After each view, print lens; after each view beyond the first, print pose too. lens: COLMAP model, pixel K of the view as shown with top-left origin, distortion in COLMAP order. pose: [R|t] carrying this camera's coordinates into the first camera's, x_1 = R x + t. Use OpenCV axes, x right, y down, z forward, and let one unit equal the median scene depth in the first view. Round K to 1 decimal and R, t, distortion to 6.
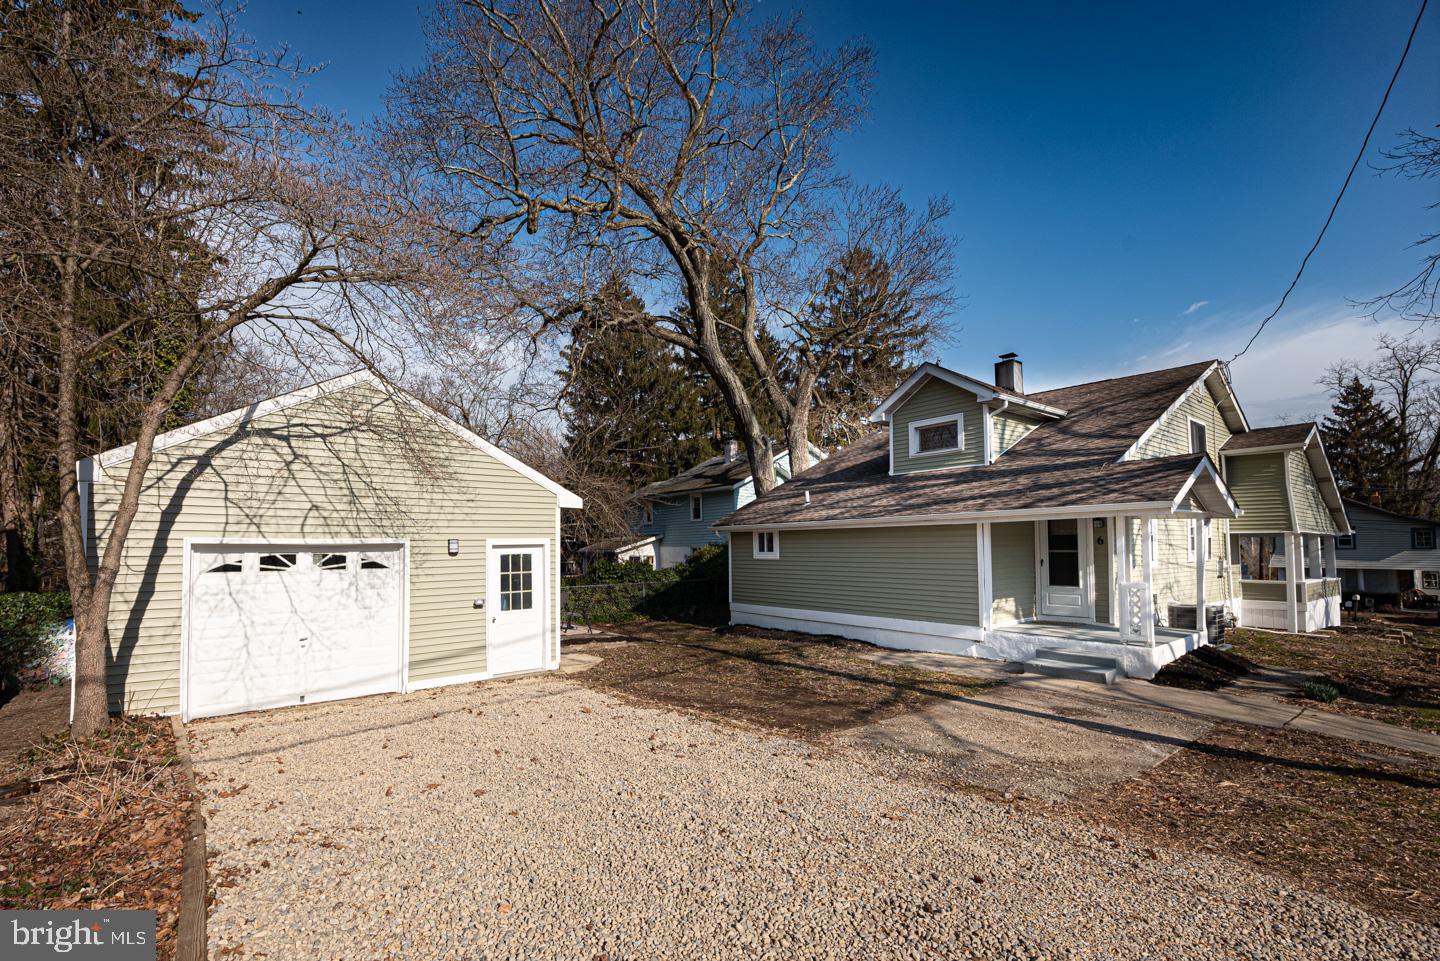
lens RADIAL K [[604.4, 0, 671.9], [0, 604.4, 524.6], [0, 0, 1]] dist [0.000002, 0.000051]
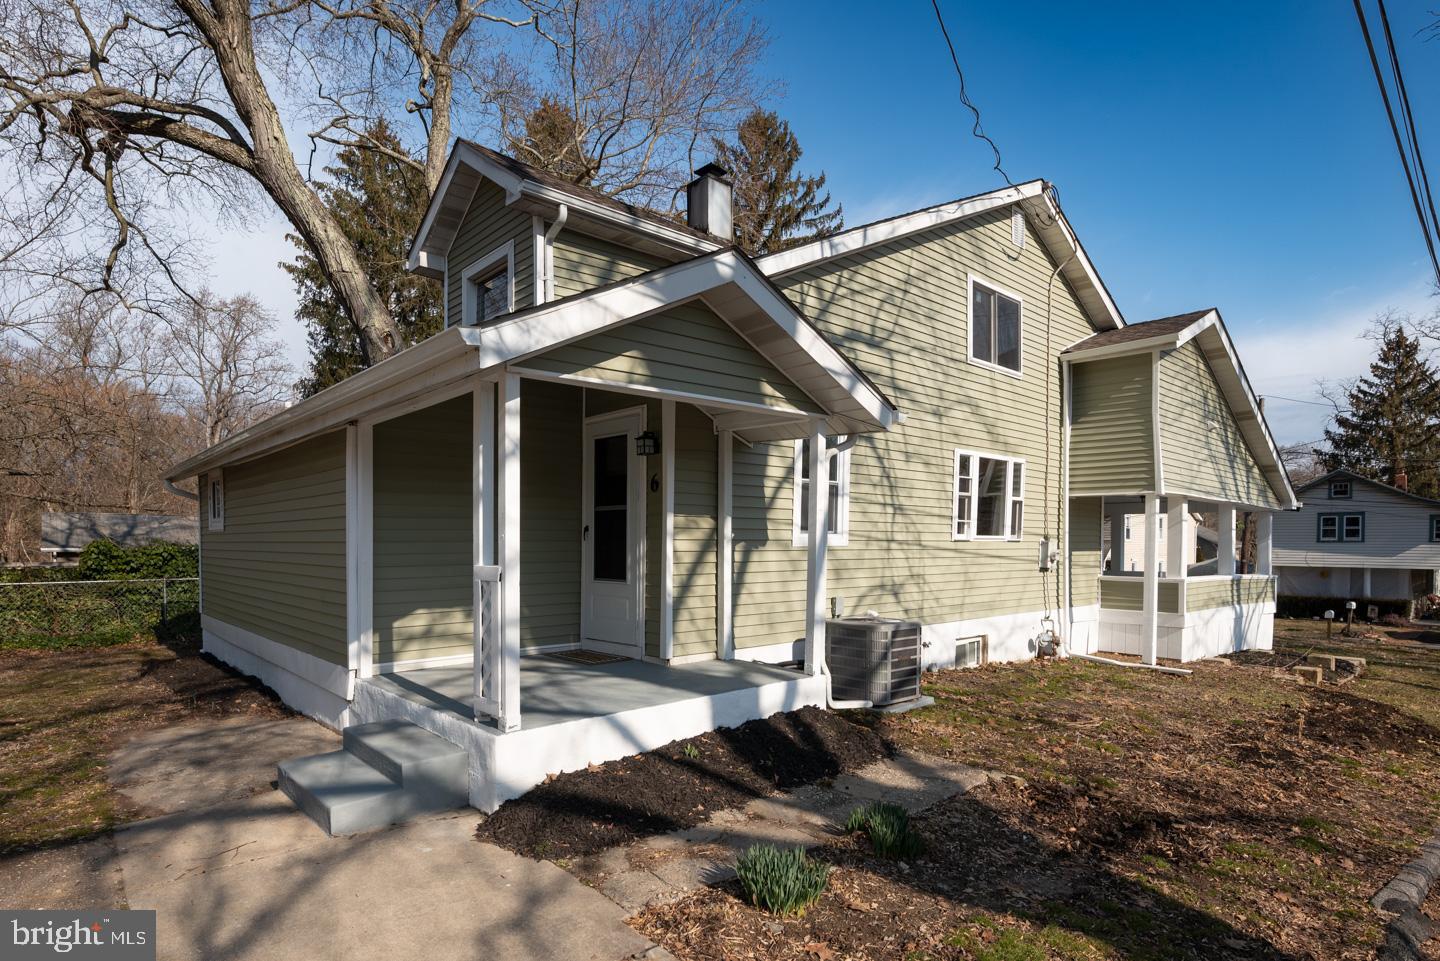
lens RADIAL K [[777.2, 0, 668.5], [0, 777.2, 562.4], [0, 0, 1]] dist [0.000491, 0.000561]
pose [[0.996044, 0.005437, 0.088695, 0.419417], [-0.011202, 0.997846, 0.064638, 0.030623], [-0.088153, -0.065376, 0.993959, 0.248476]]
